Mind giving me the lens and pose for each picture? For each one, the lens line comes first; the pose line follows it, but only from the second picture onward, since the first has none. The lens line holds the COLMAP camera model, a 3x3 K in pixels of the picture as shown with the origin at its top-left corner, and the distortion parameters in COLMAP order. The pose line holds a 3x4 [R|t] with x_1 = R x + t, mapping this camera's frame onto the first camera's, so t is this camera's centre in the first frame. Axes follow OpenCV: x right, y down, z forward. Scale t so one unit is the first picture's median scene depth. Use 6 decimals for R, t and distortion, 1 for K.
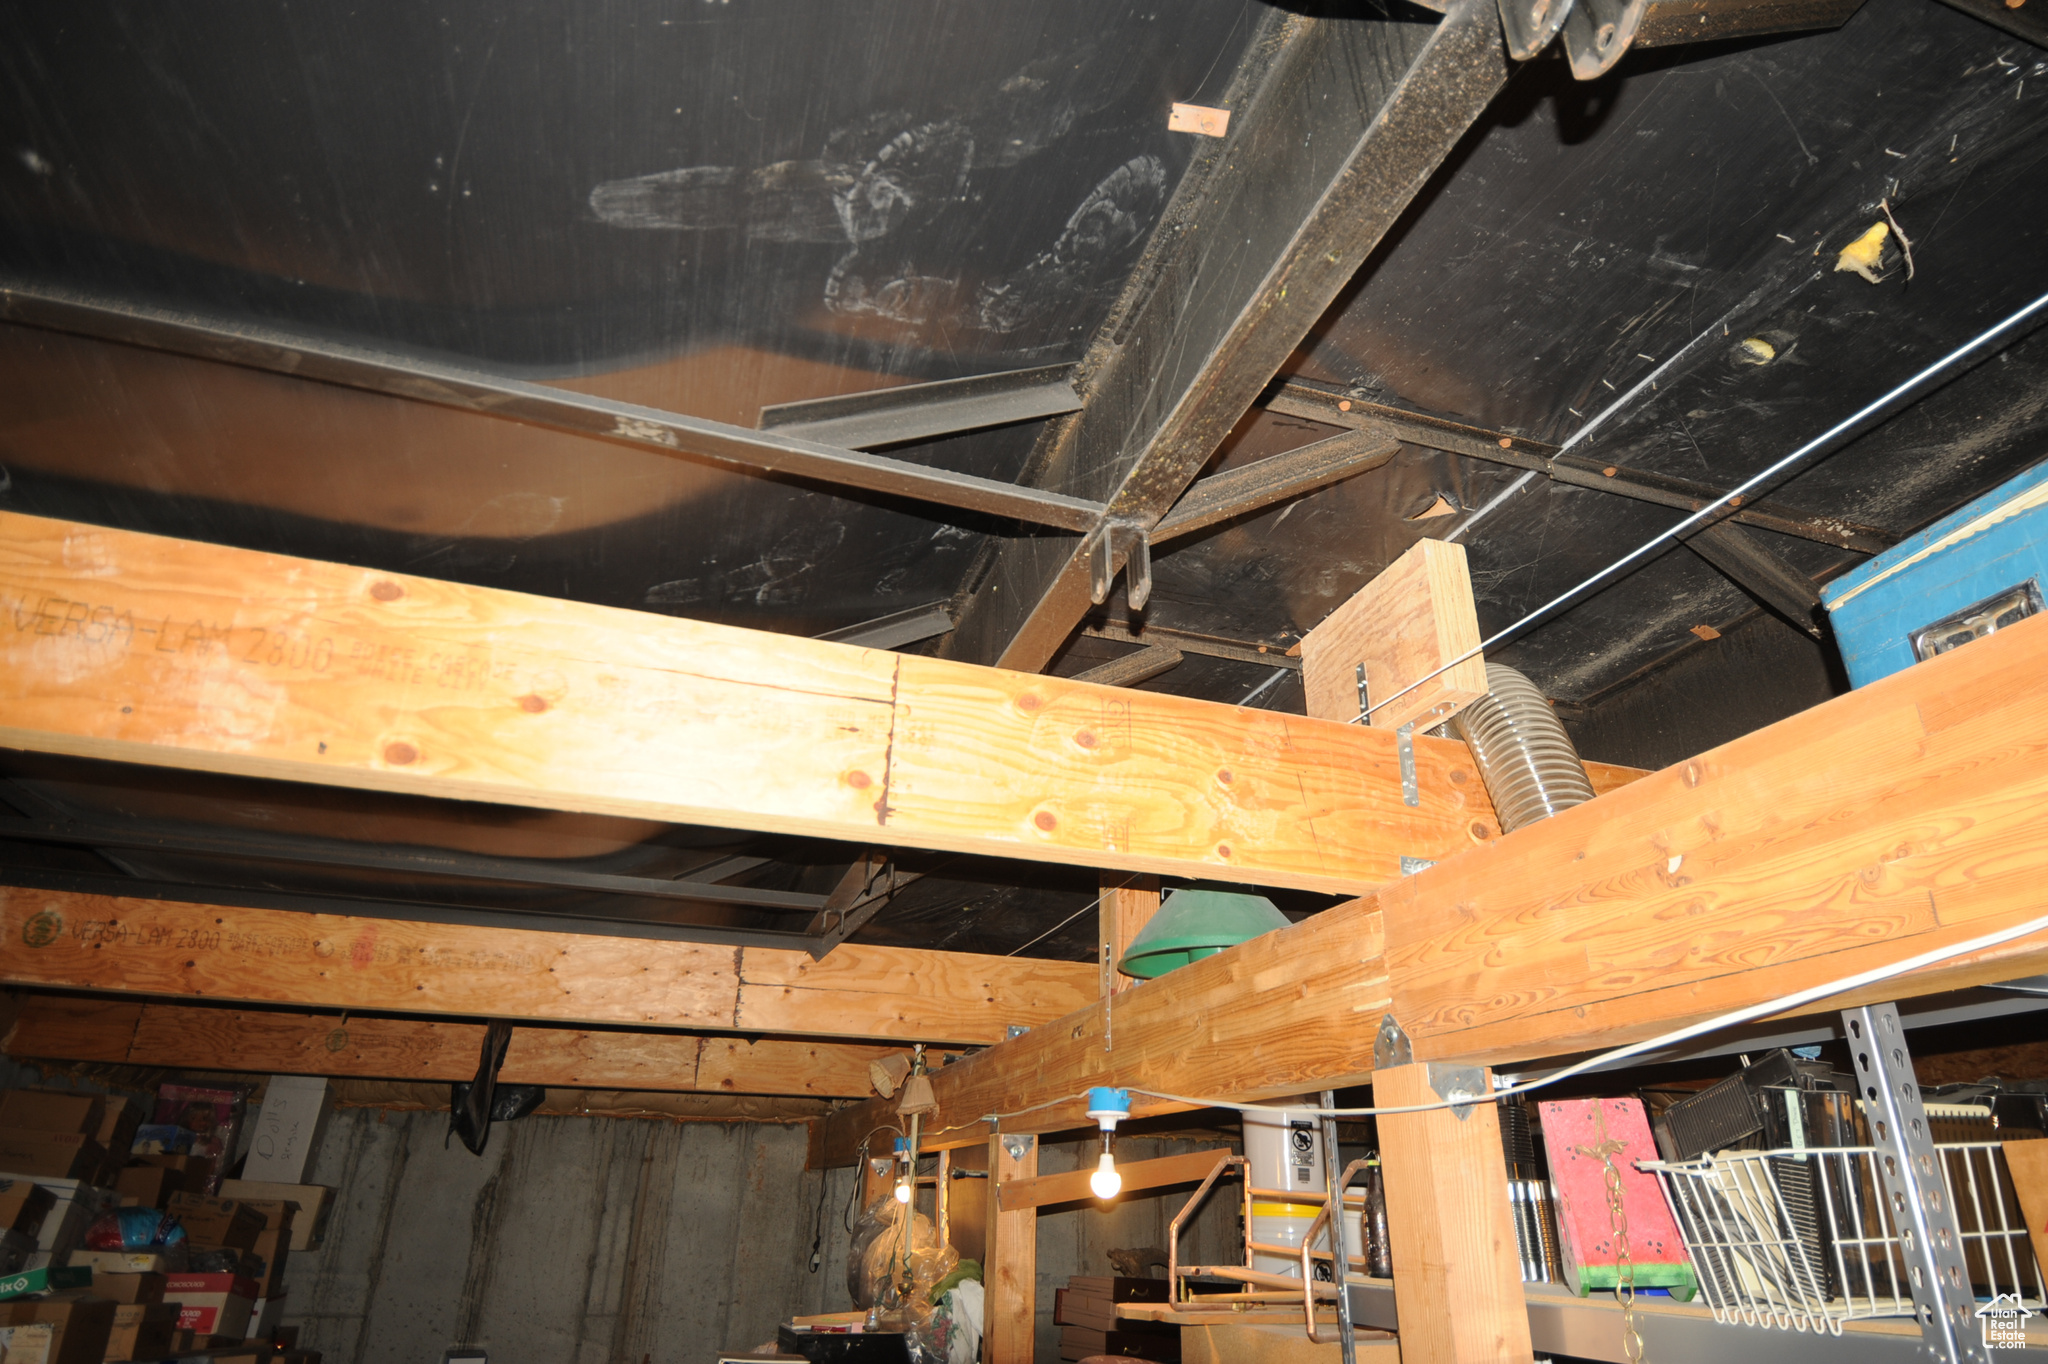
lens RADIAL K [[1156.8, 0, 1054.5], [0, 1156.8, 667.9], [0, 0, 1]] dist [0.049257, -0.047394]
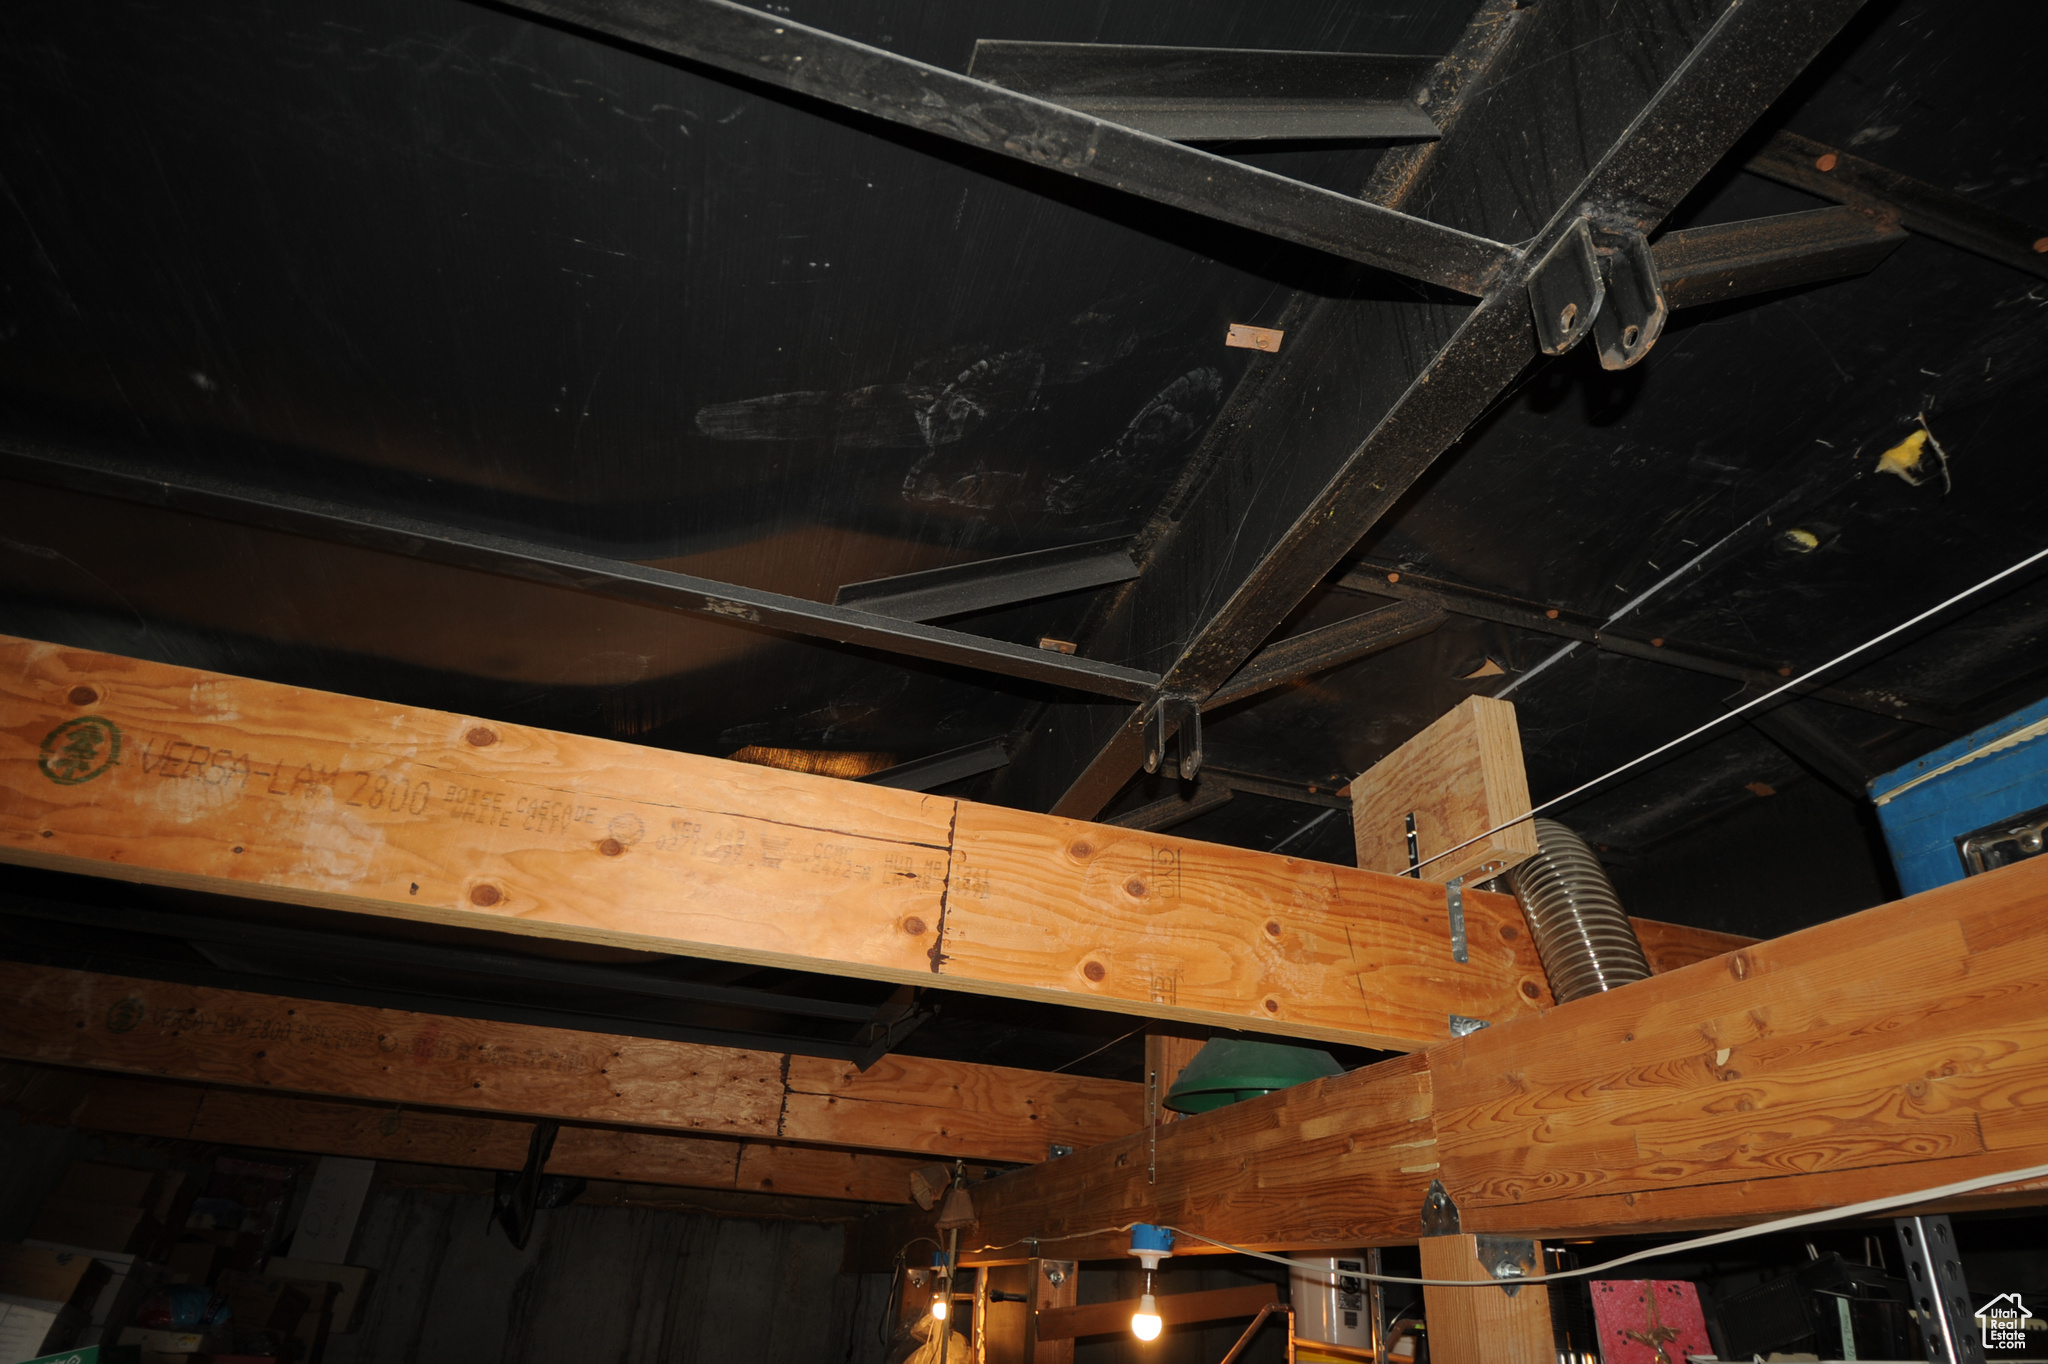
lens RADIAL K [[1156.8, 0, 1054.5], [0, 1156.8, 667.9], [0, 0, 1]] dist [0.049257, -0.047394]
pose [[0.998693, 0.023687, -0.045295, -0.003092], [-0.026713, 0.997367, -0.067417, -0.066143], [0.043579, 0.068539, 0.996696, -0.038514]]
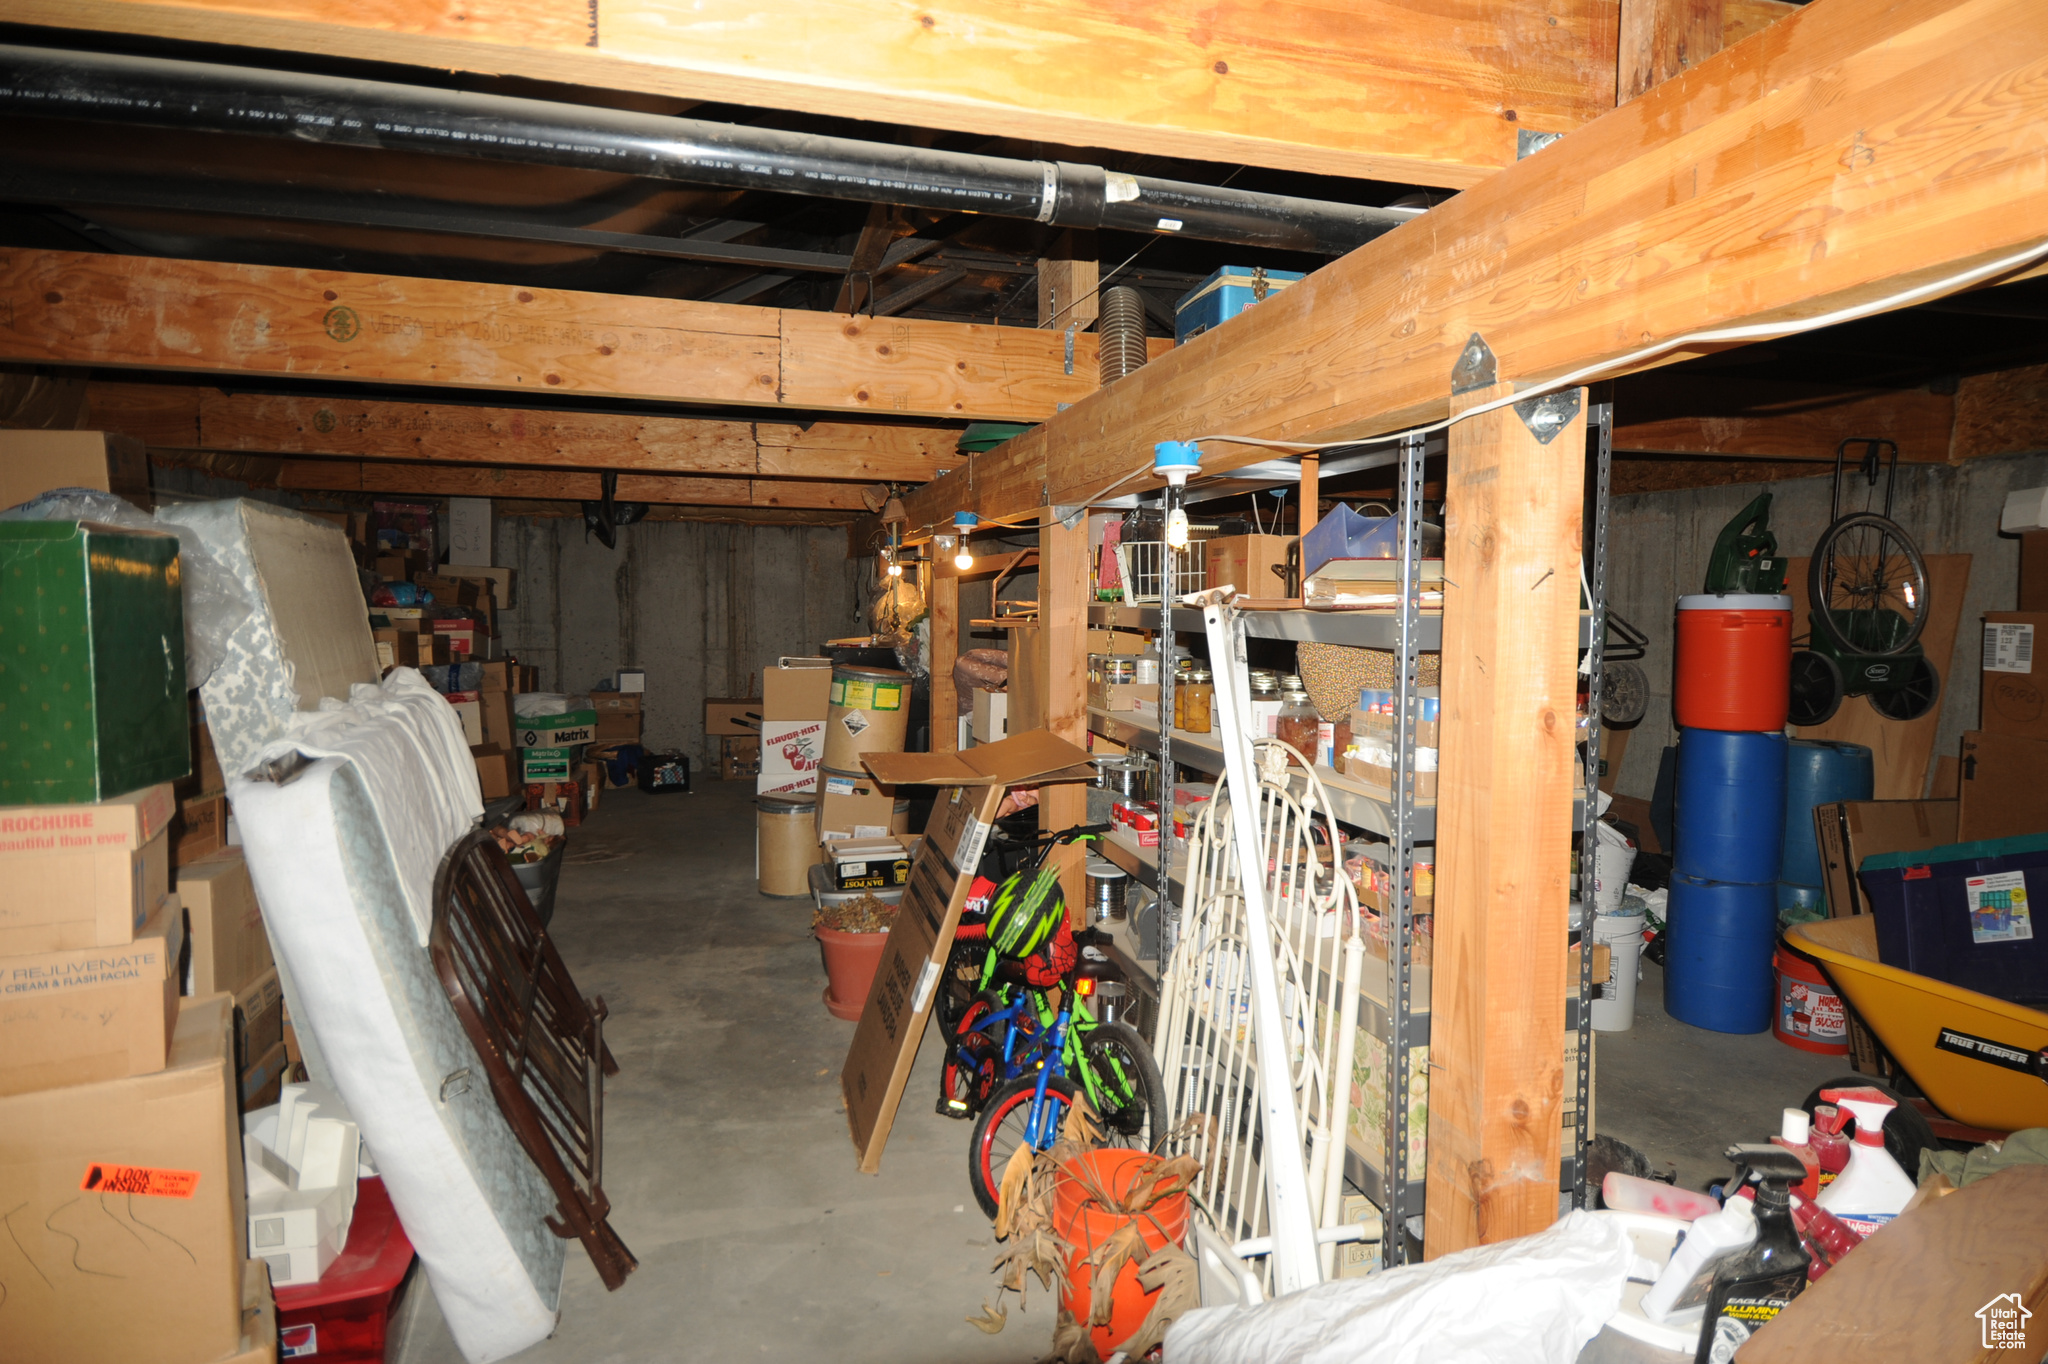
lens RADIAL K [[1204.3, 0, 1073.2], [0, 1204.3, 665.2], [0, 0, 1]] dist [0.052049, -0.054818]
pose [[0.998460, -0.001549, -0.055457, 0.492986], [0.027654, 0.880466, 0.473302, -0.458915], [0.048095, -0.474106, 0.879153, -1.102859]]
